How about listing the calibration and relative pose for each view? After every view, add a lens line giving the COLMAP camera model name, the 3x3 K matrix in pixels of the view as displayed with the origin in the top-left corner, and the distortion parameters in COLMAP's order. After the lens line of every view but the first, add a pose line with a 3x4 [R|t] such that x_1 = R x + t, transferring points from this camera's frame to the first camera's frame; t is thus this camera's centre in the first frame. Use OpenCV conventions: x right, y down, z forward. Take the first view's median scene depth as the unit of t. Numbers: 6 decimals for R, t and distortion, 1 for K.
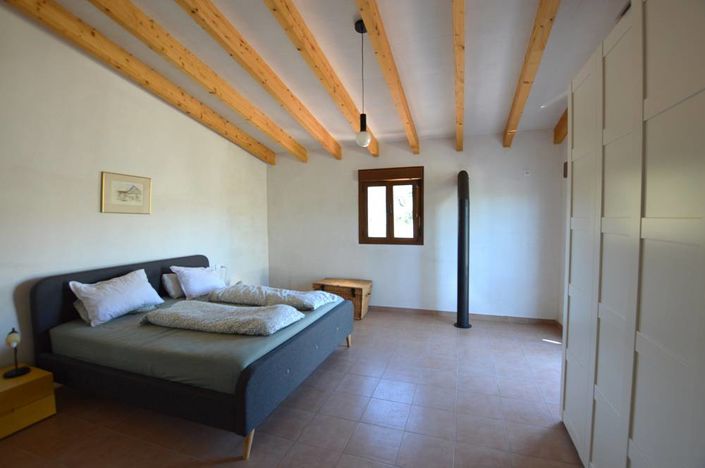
lens RADIAL K [[319.4, 0, 352.5], [0, 319.4, 234.0], [0, 0, 1]] dist [-0.021714, 0.000561]
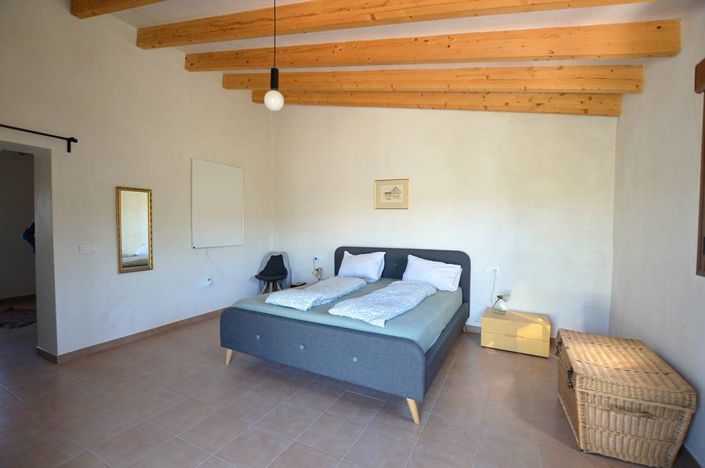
lens RADIAL K [[319.4, 0, 352.5], [0, 319.4, 234.0], [0, 0, 1]] dist [-0.021714, 0.000561]
pose [[-0.144903, 0.032357, -0.988917, 0.600089], [-0.052771, 0.997790, 0.040380, -0.006532], [0.988038, 0.058037, -0.142876, 1.001726]]
